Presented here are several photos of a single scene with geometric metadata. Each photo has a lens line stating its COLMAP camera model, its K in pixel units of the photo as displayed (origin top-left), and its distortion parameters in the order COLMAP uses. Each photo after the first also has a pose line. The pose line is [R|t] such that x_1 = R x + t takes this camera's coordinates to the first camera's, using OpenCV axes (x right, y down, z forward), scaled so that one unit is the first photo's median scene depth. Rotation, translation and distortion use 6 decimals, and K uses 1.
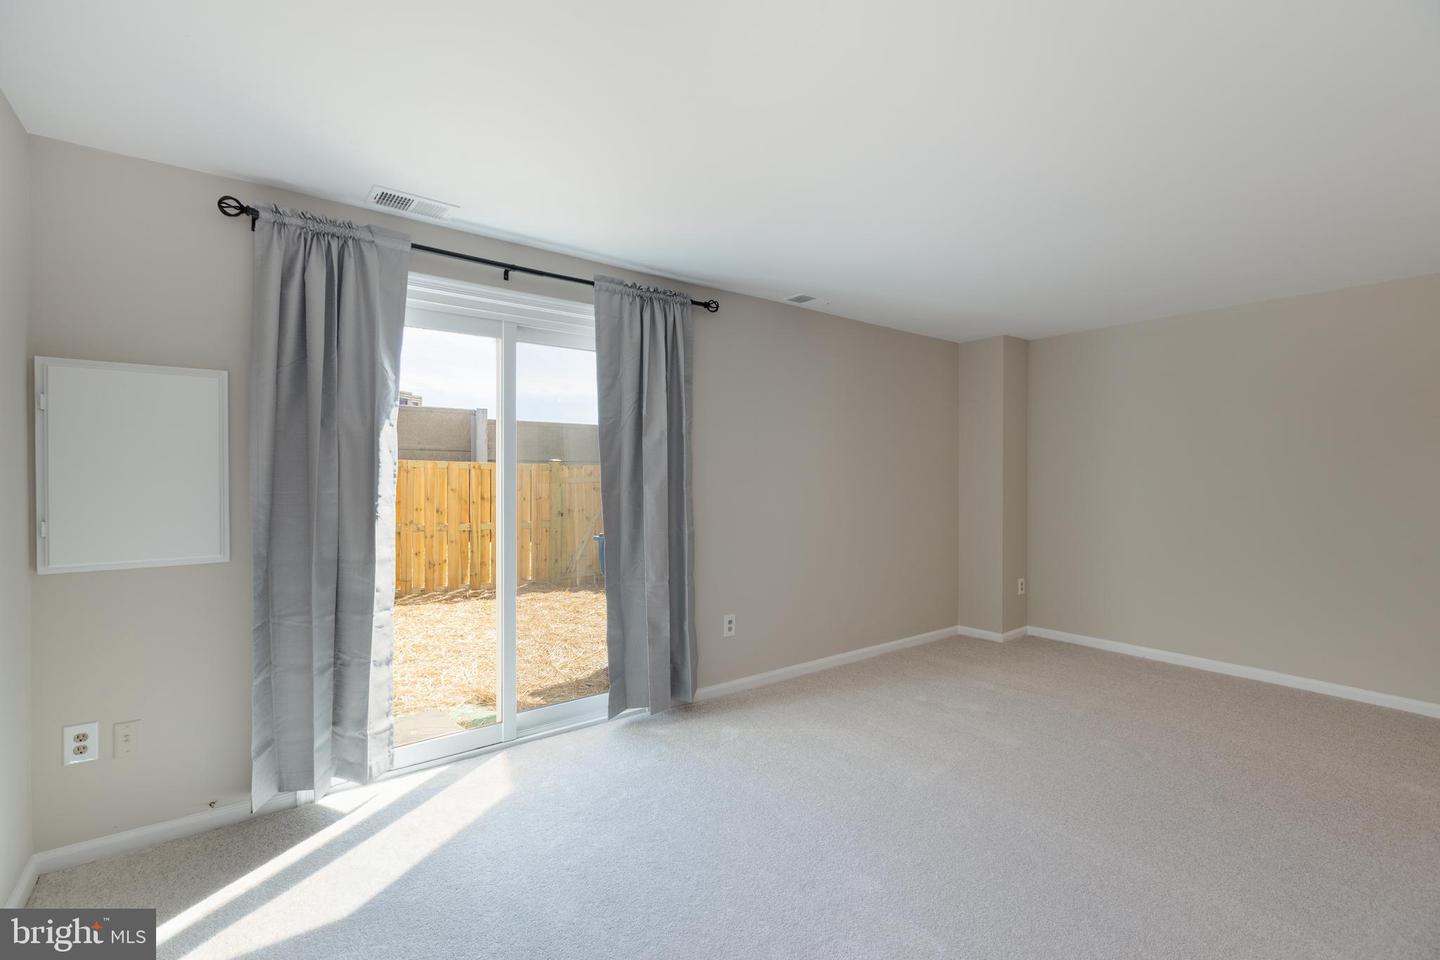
lens RADIAL K [[635.8, 0, 720.1], [0, 635.8, 478.2], [0, 0, 1]] dist [0.001177, -0.000521]
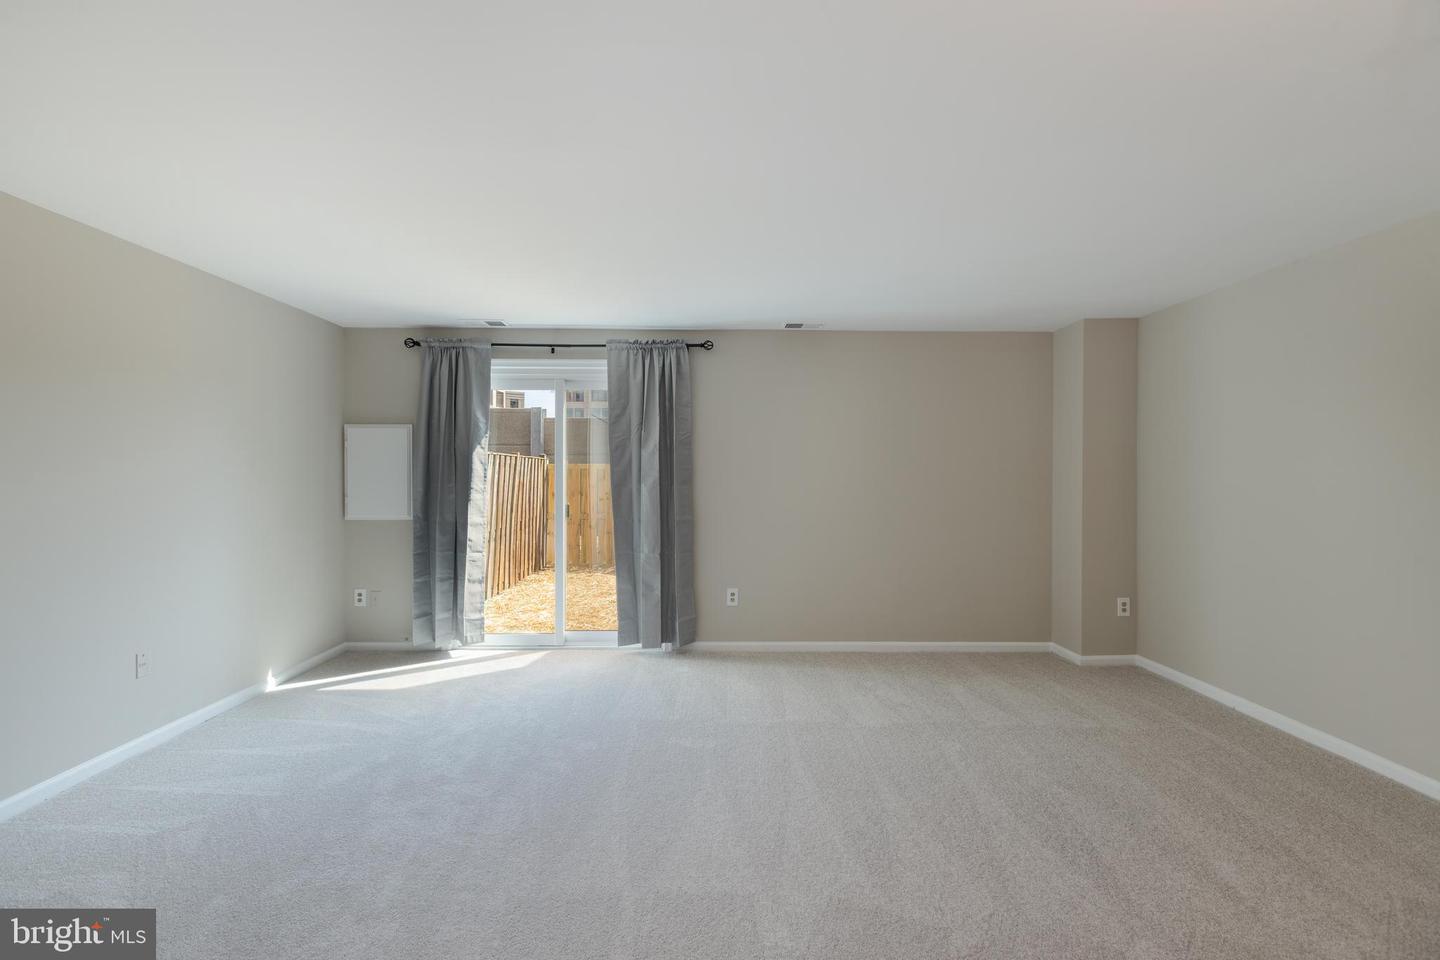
lens RADIAL K [[635.8, 0, 723.8], [0, 635.8, 477.8], [0, 0, 1]] dist [0.001177, -0.000521]
pose [[0.801848, 0.003180, -0.597520, 0.854101], [-0.003552, 0.999994, 0.000555, -0.003586], [0.597518, 0.001677, 0.801854, -0.013155]]
